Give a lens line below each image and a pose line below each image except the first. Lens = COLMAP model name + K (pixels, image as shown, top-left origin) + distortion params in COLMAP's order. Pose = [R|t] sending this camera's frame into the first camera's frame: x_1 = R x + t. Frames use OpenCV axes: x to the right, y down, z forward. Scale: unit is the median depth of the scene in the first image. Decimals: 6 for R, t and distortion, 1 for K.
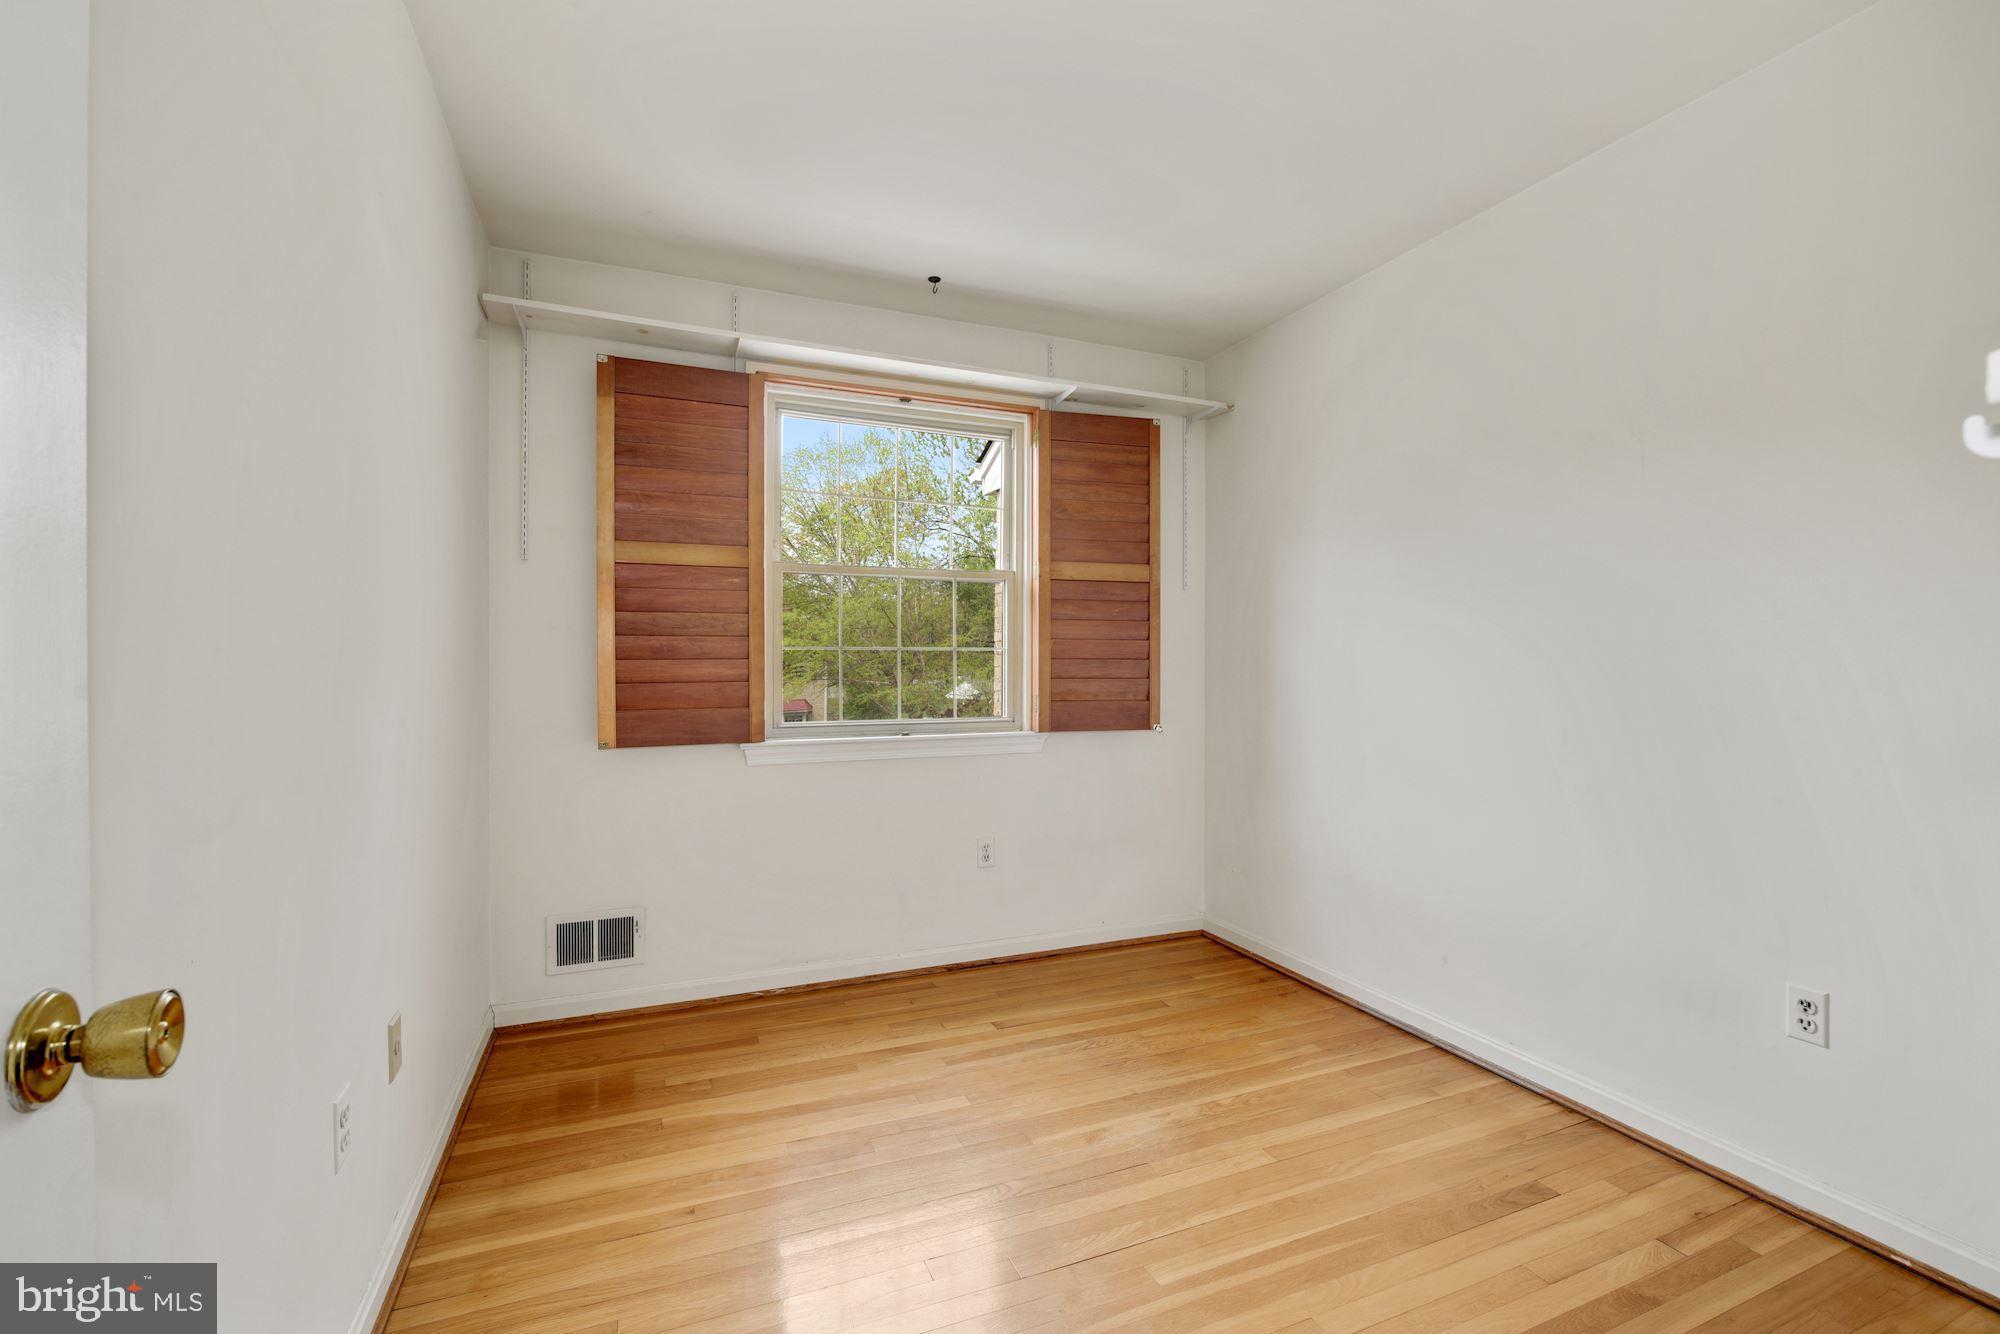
lens RADIAL K [[868.2, 0, 1000.0], [0, 868.2, 667.0], [0, 0, 1]] dist [0.000030, 0.000026]
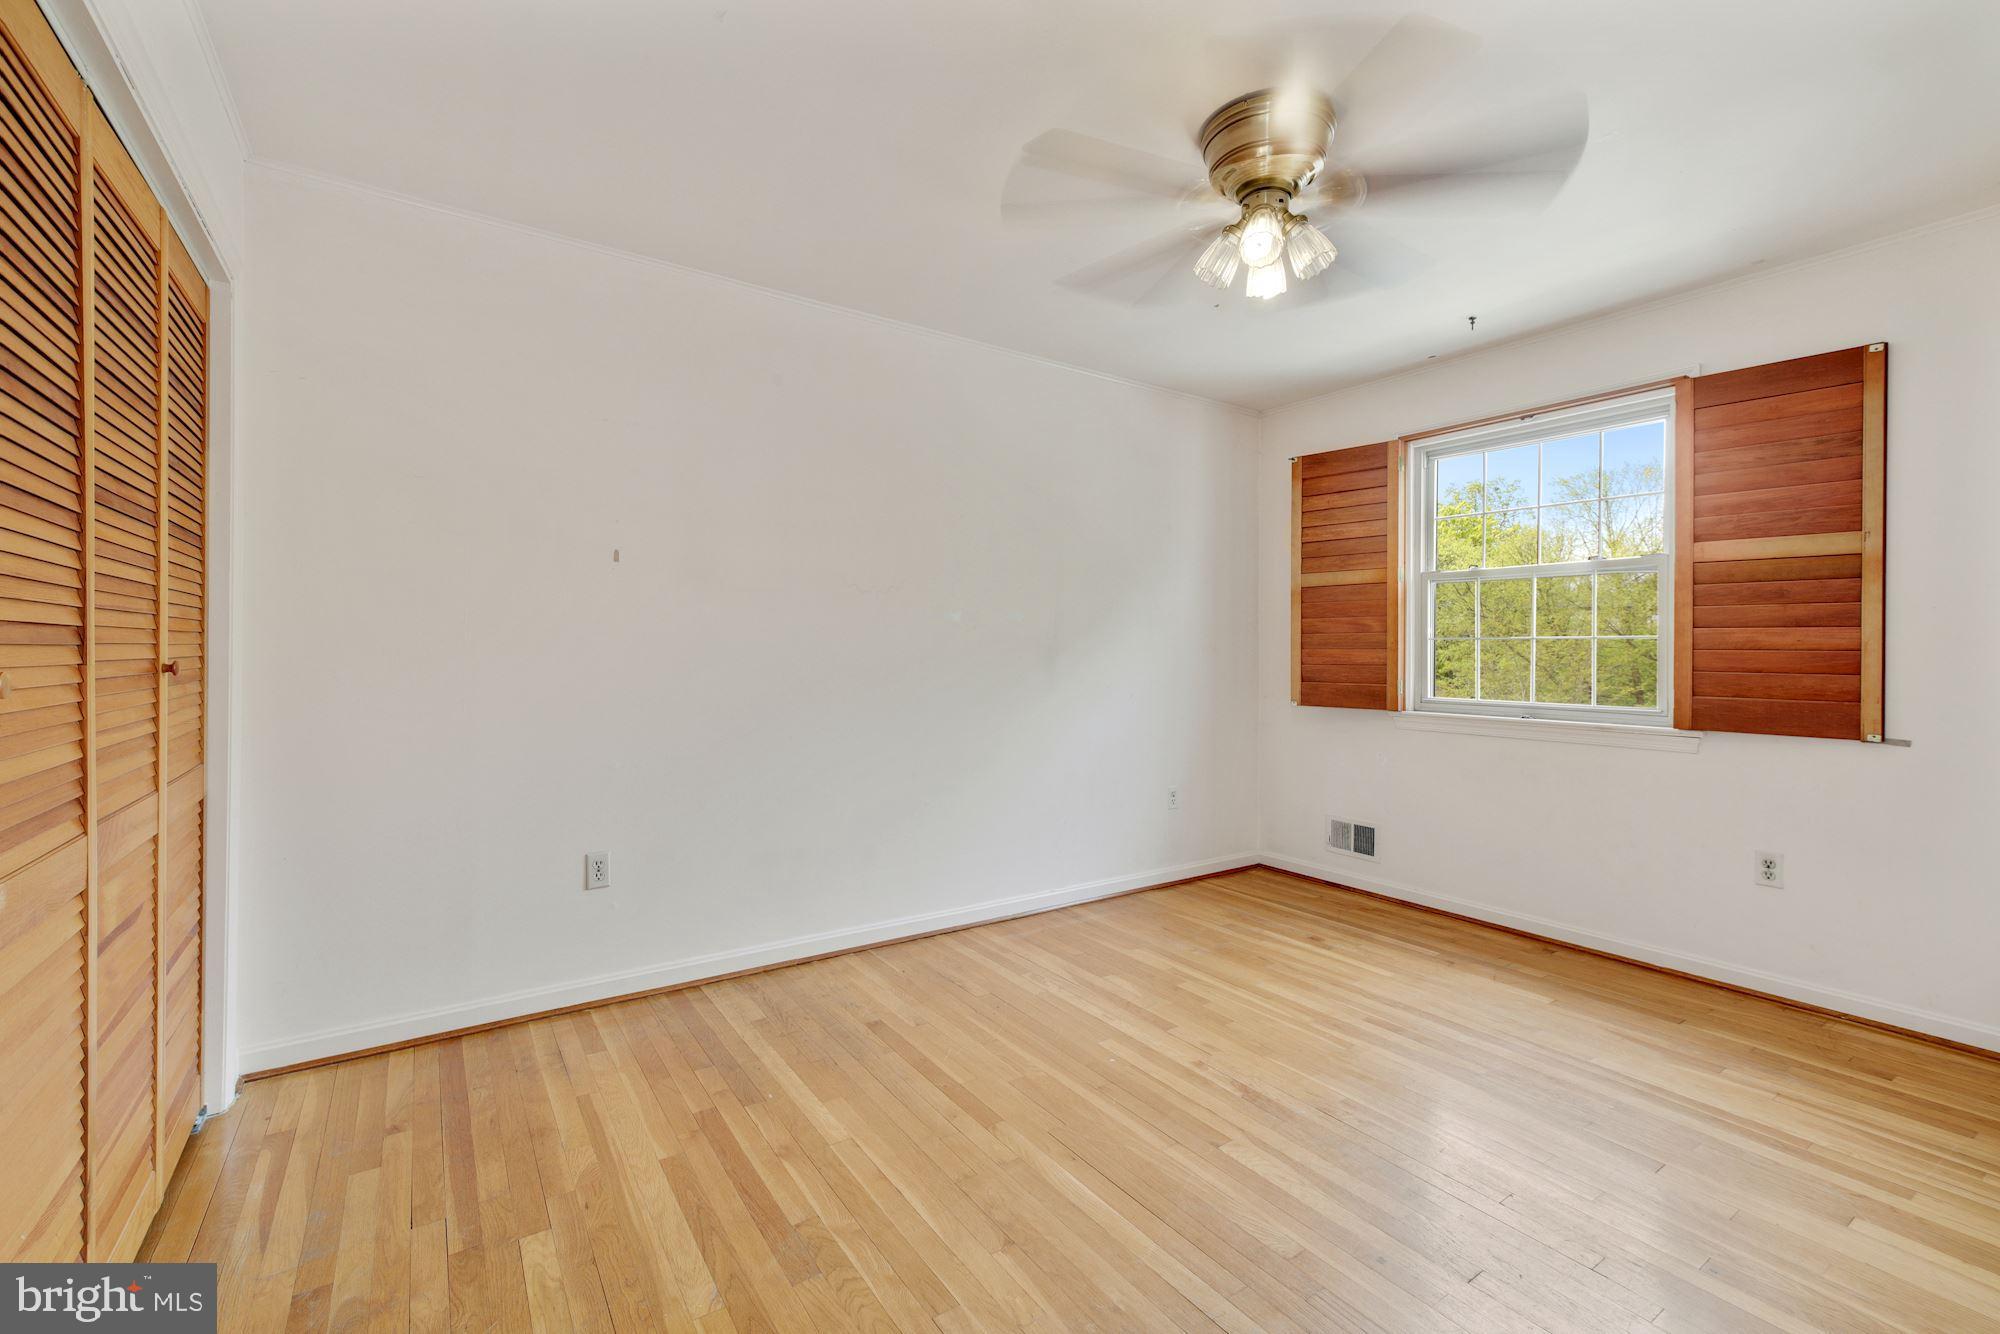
lens RADIAL K [[868.2, 0, 1000.0], [0, 868.2, 667.0], [0, 0, 1]] dist [0.000030, 0.000026]
pose [[0.206860, 0.029170, -0.977936, 0.863288], [0.000687, 0.999551, 0.029960, -0.019964], [0.978370, -0.006869, 0.206747, 0.110033]]
